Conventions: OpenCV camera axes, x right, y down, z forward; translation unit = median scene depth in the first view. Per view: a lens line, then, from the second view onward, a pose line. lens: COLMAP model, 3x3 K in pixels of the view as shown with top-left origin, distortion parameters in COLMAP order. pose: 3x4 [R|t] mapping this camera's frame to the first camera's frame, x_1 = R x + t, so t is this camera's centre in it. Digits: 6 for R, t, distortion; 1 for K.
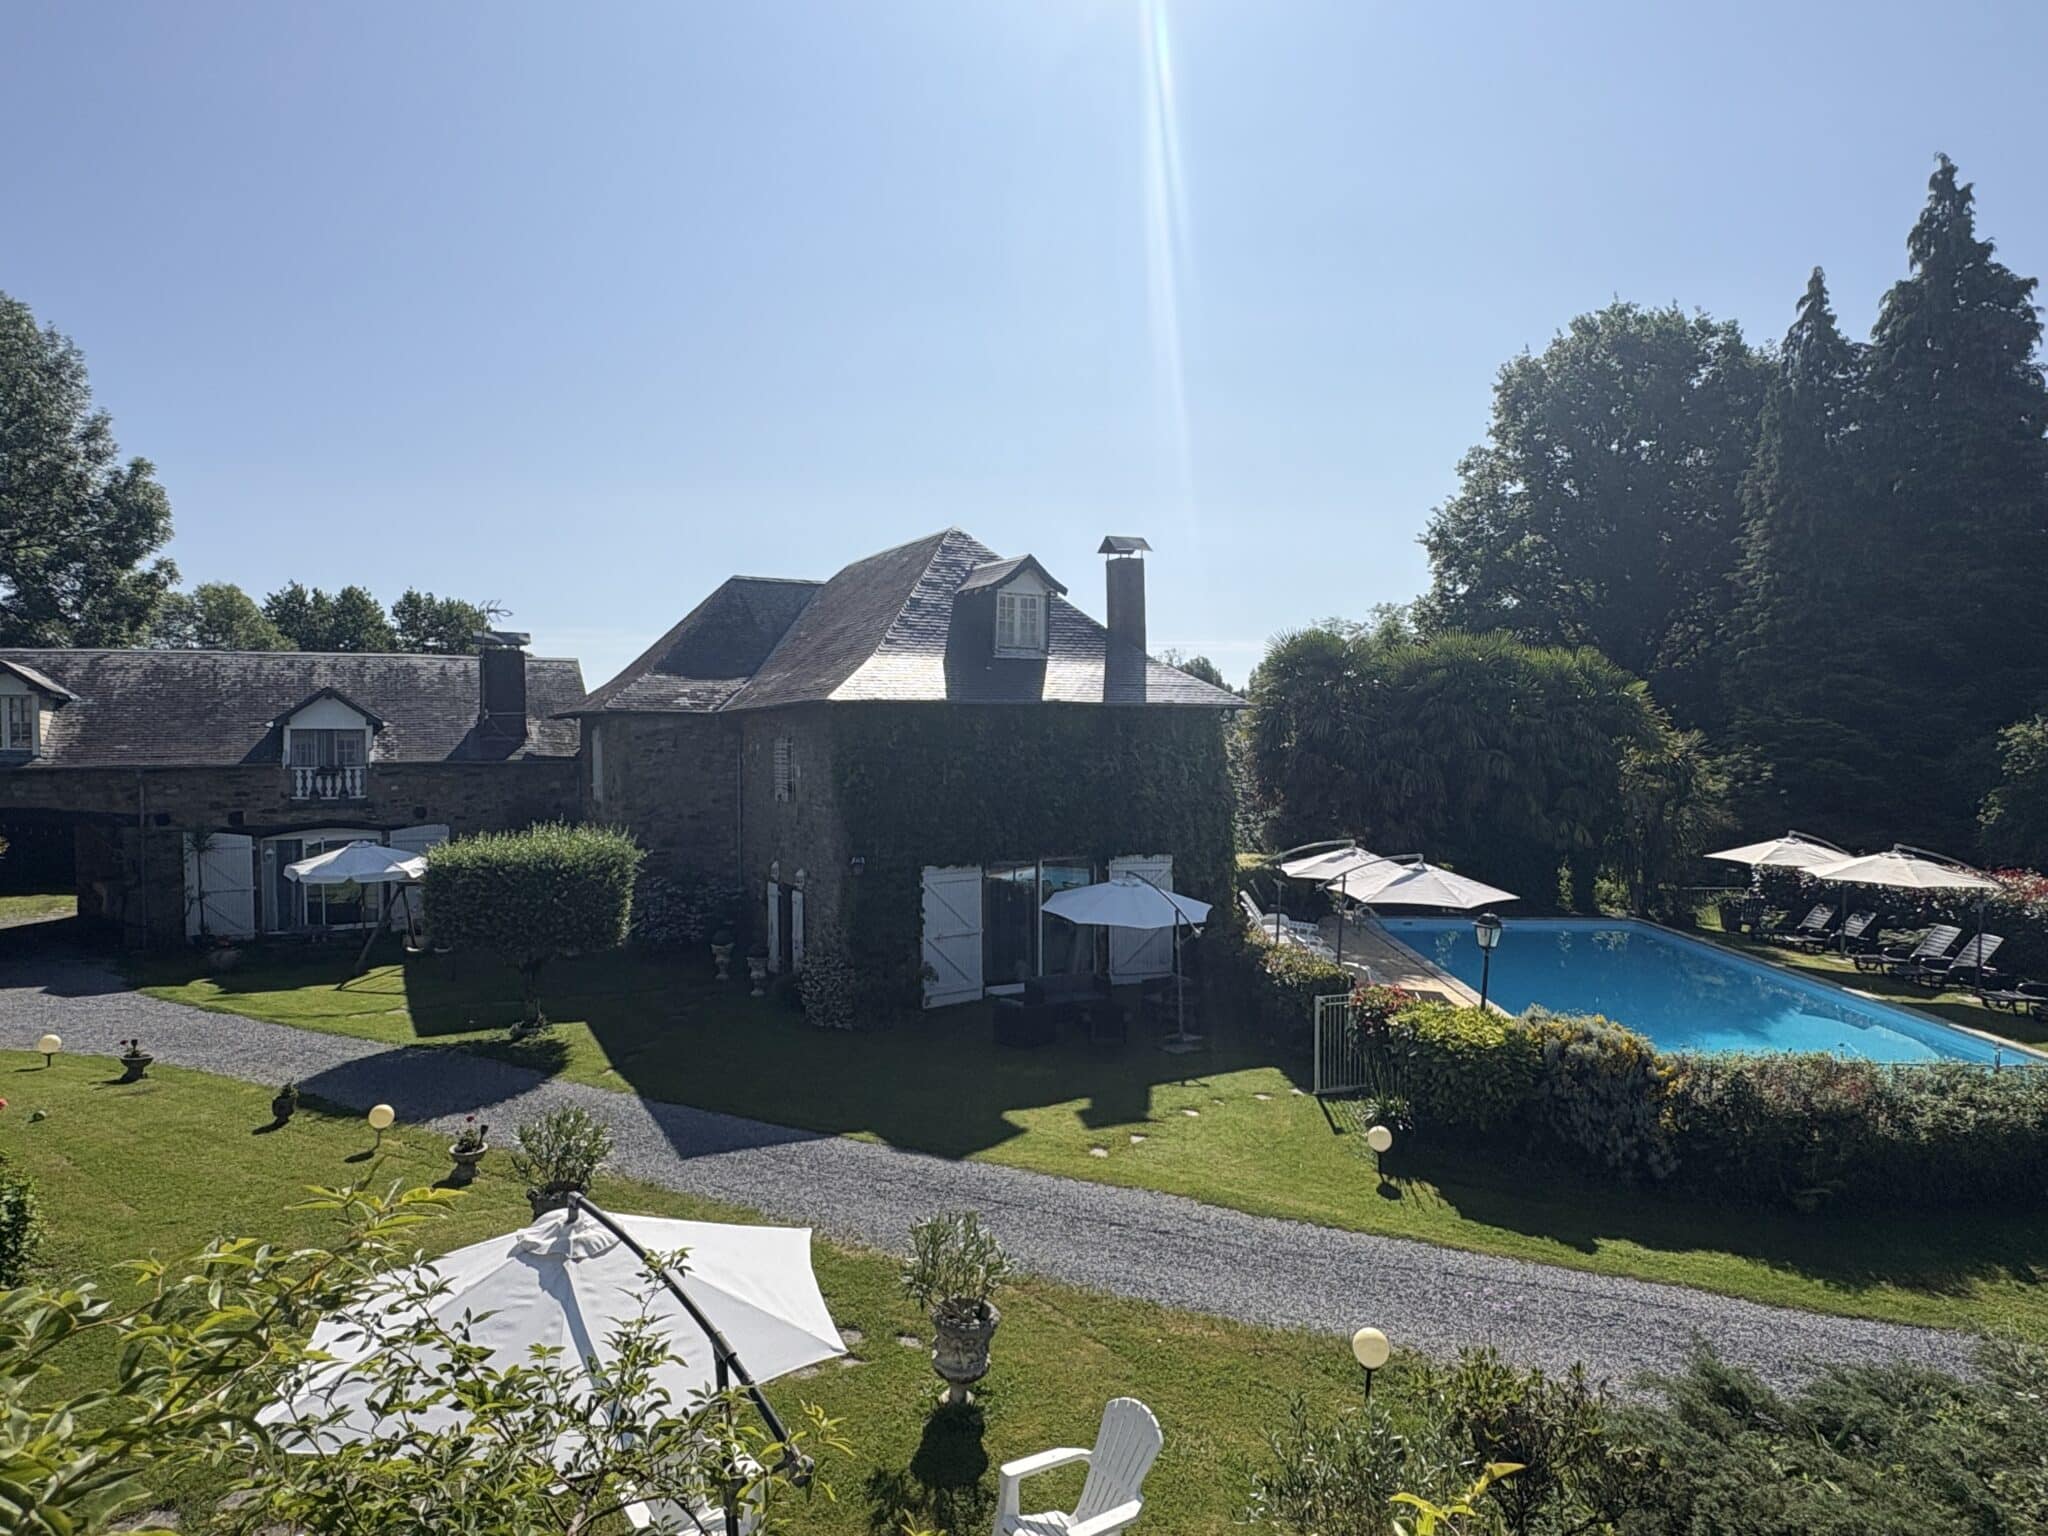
lens RADIAL K [[1188.8, 0, 1013.3], [0, 1188.8, 774.1], [0, 0, 1]] dist [-0.001645, 0.001137]
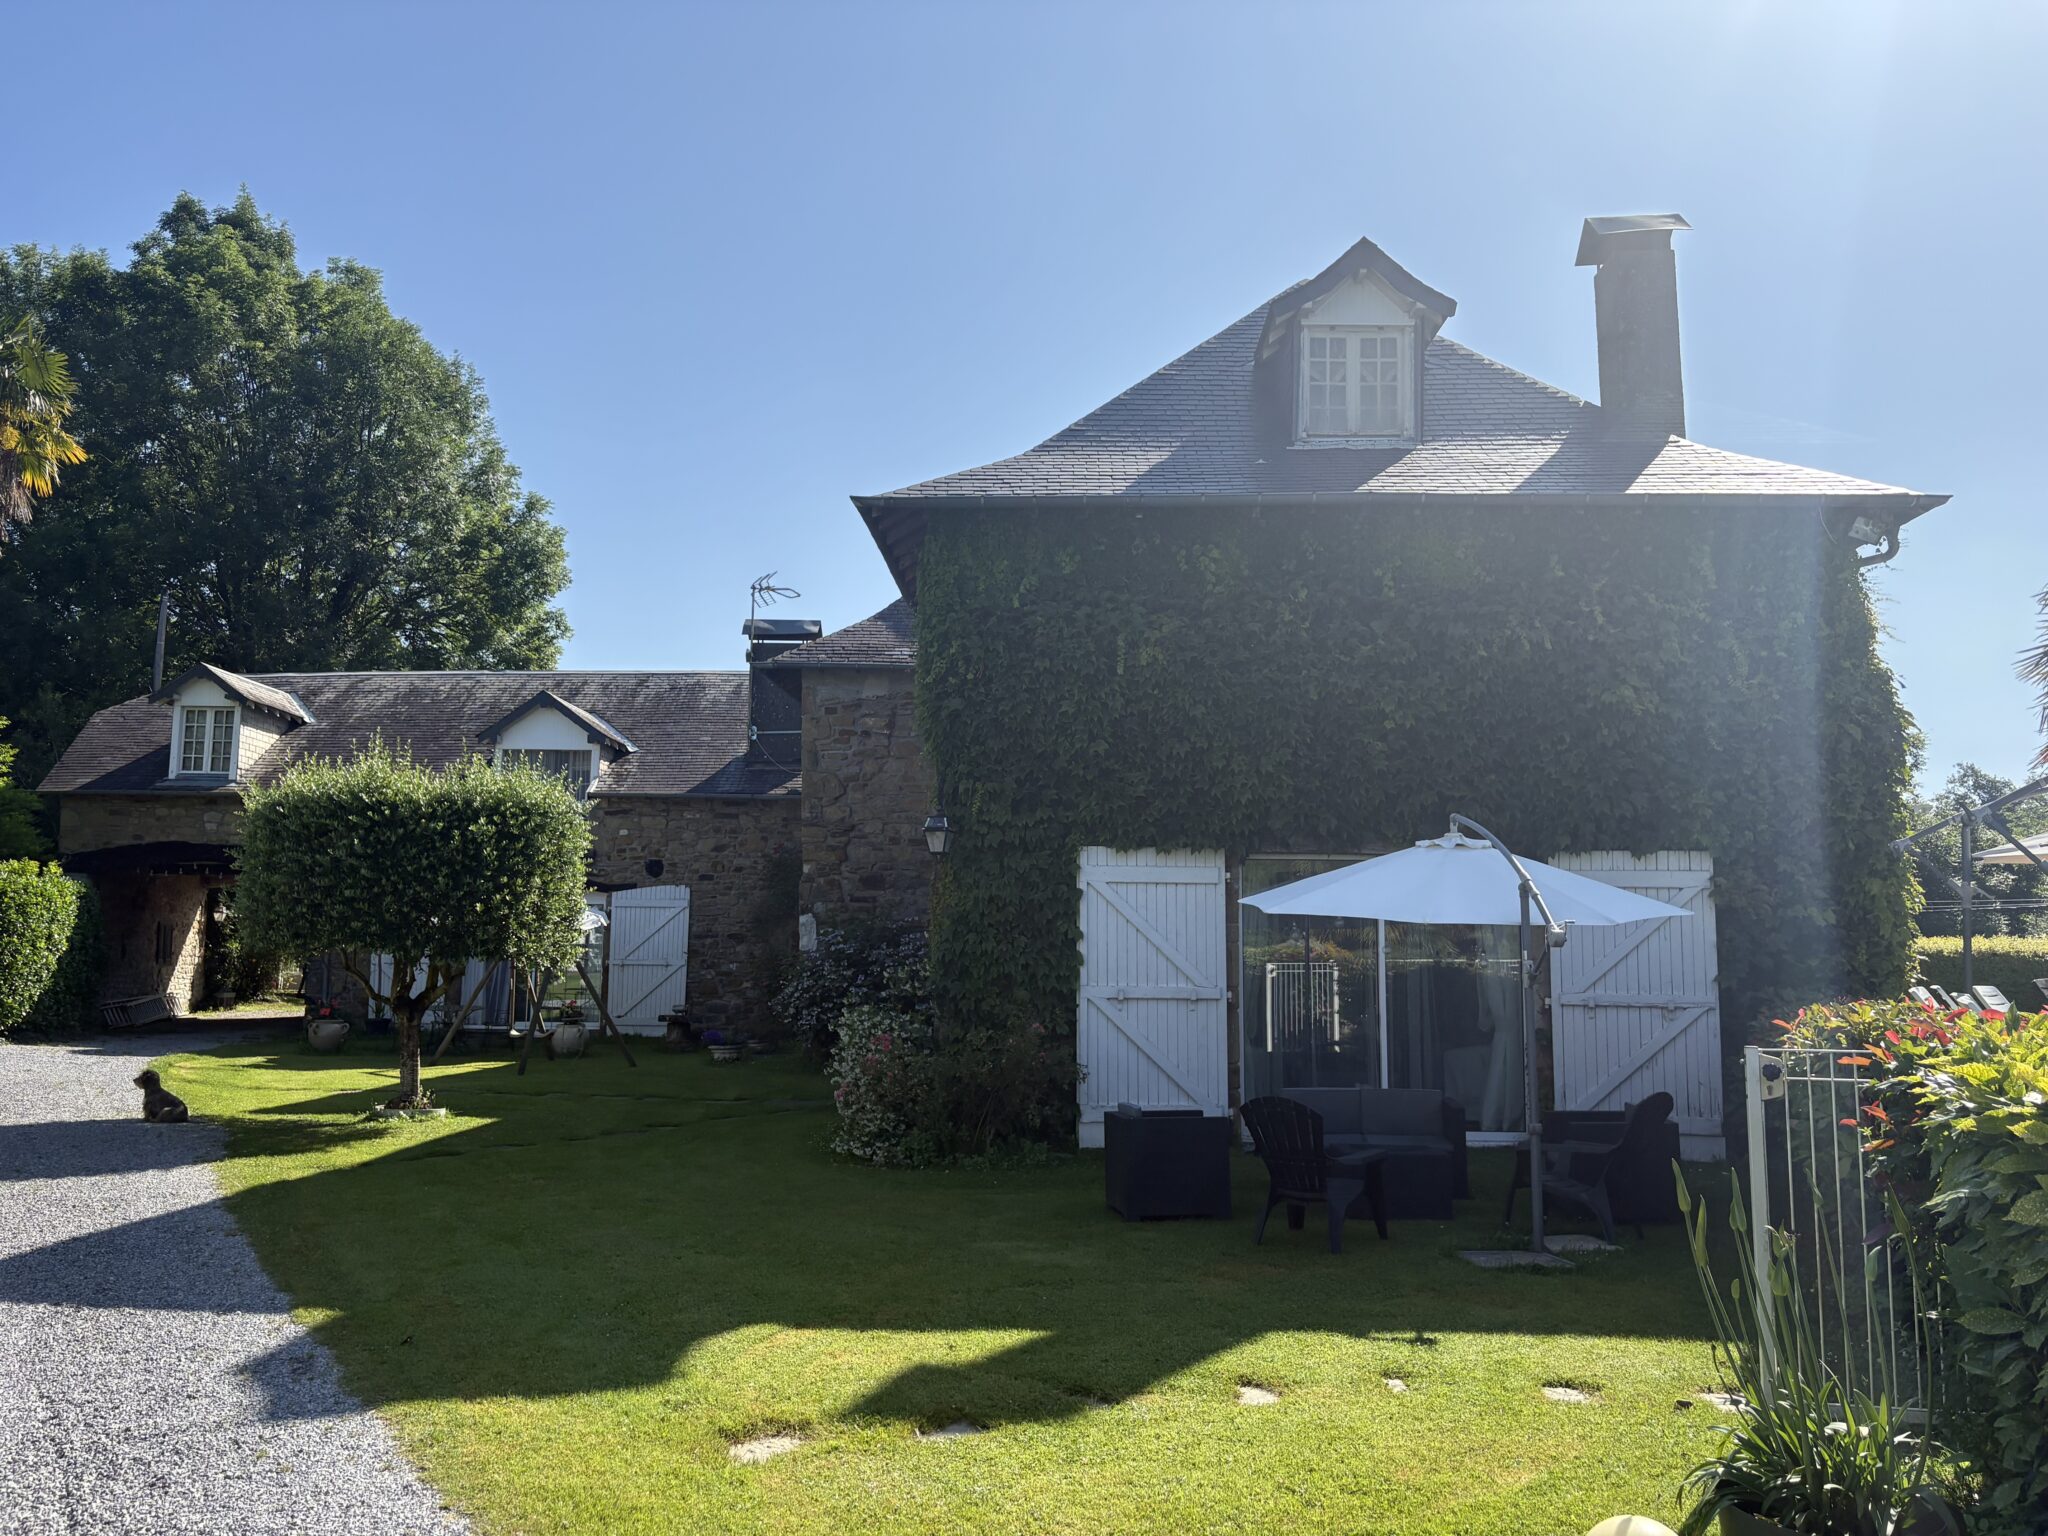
lens RADIAL K [[1557.1, 0, 1021.8], [0, 1557.1, 775.1], [0, 0, 1]] dist [0.025432, -0.018720]
pose [[0.870050, -0.041102, -0.491246, 0.160507], [-0.024629, 0.991649, -0.126590, 0.096804], [0.492347, 0.122239, 0.861773, 0.324388]]
